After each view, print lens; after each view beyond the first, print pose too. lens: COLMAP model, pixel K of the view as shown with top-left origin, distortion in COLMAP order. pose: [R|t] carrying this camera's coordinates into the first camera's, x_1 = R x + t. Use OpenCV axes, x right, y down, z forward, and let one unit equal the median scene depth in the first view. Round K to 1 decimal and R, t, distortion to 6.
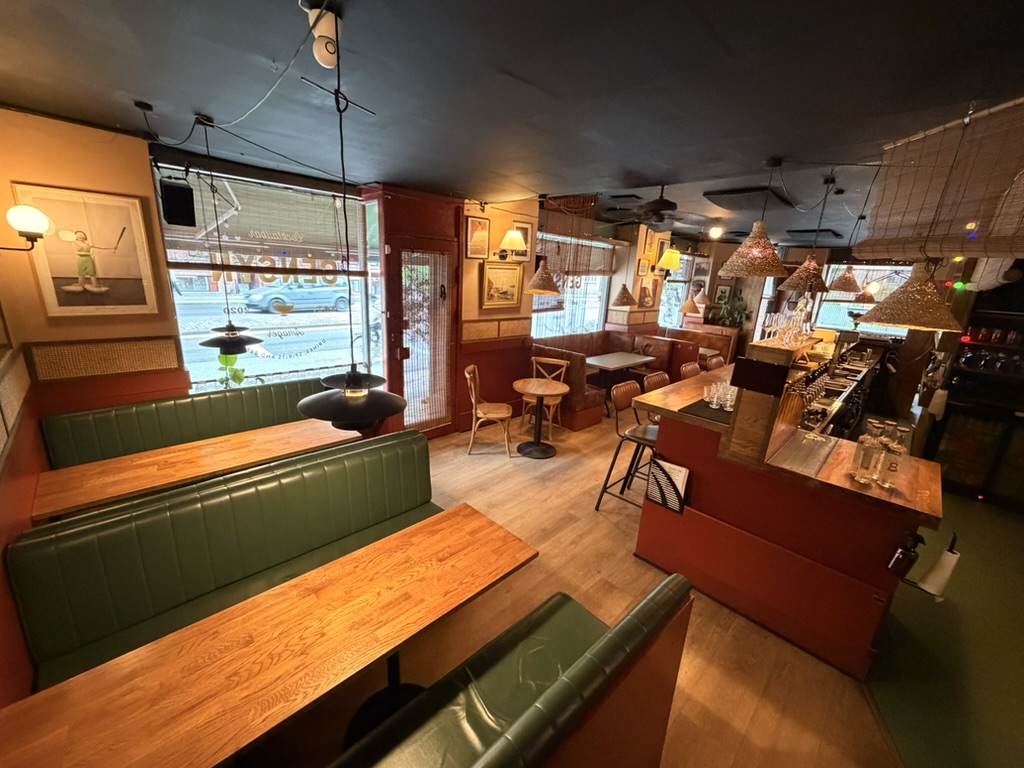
lens RADIAL K [[410.6, 0, 506.9], [0, 410.6, 383.2], [0, 0, 1]] dist [-0.000405, -0.000153]
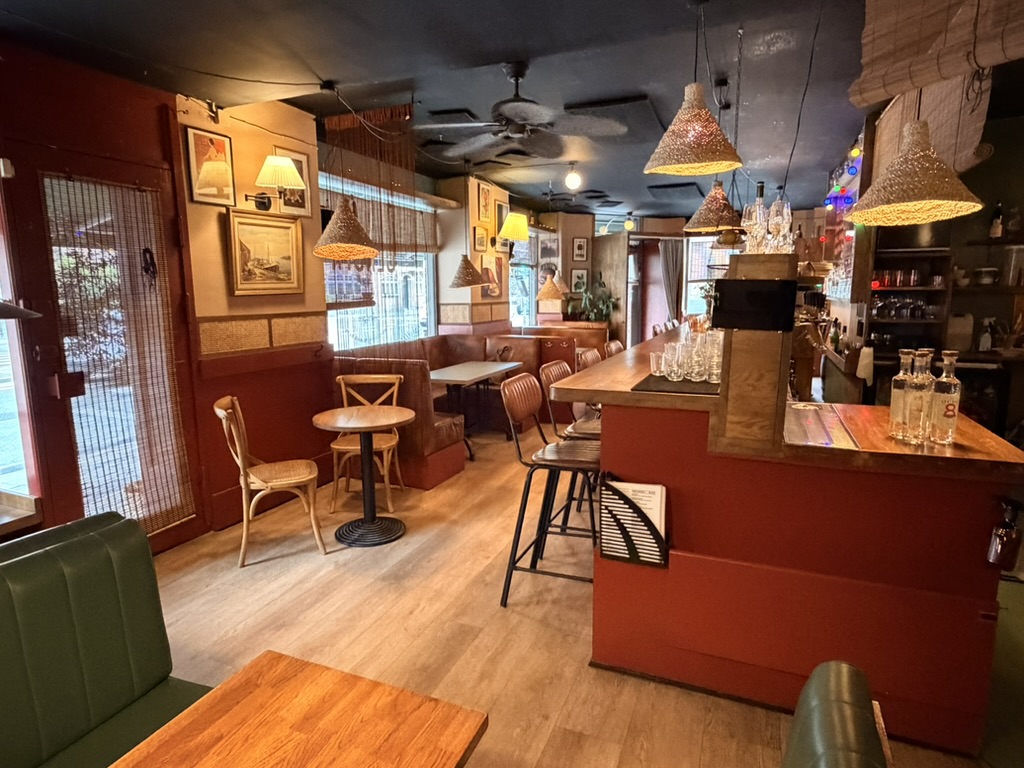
lens RADIAL K [[590.1, 0, 508.8], [0, 590.1, 381.9], [0, 0, 1]] dist [0.000289, -0.000065]
pose [[0.919942, -0.118456, 0.373731, -0.031854], [0.156997, 0.984799, -0.074312, 0.049791], [-0.359248, 0.127038, 0.924555, 0.154705]]
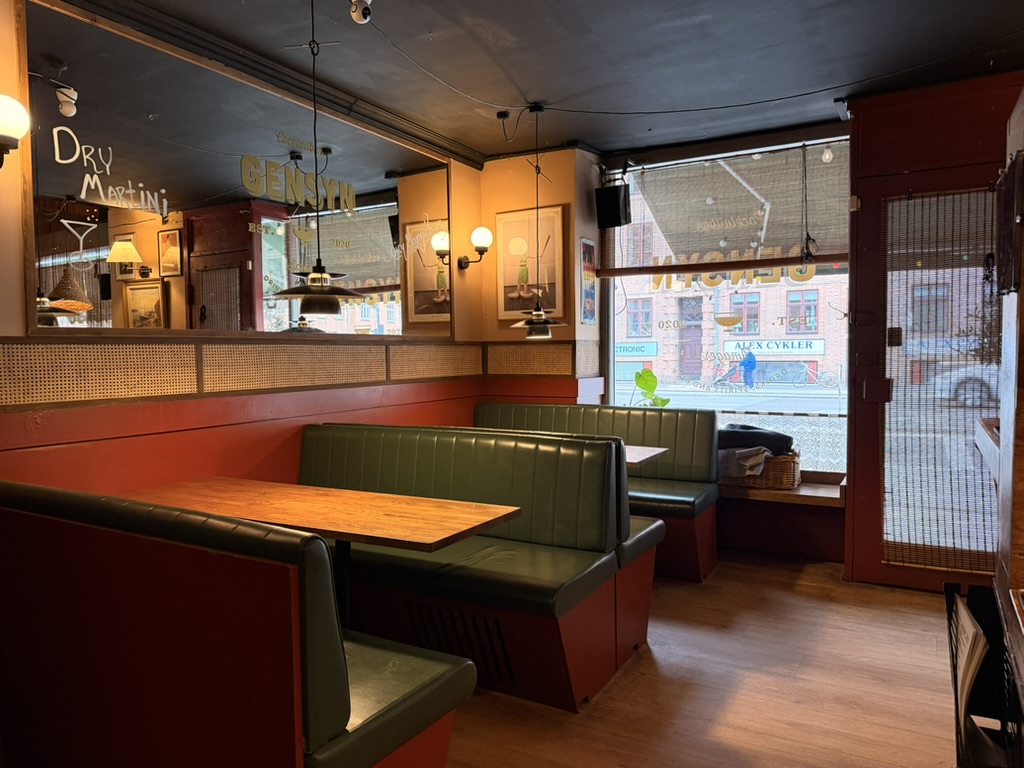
lens RADIAL K [[712.0, 0, 516.9], [0, 712.0, 387.1], [0, 0, 1]] dist [0.150852, -0.218843]
pose [[0.266053, -0.007201, -0.963931, 0.463301], [-0.232514, 0.969967, -0.071422, 0.084893], [0.935496, 0.243130, 0.256388, 0.299210]]
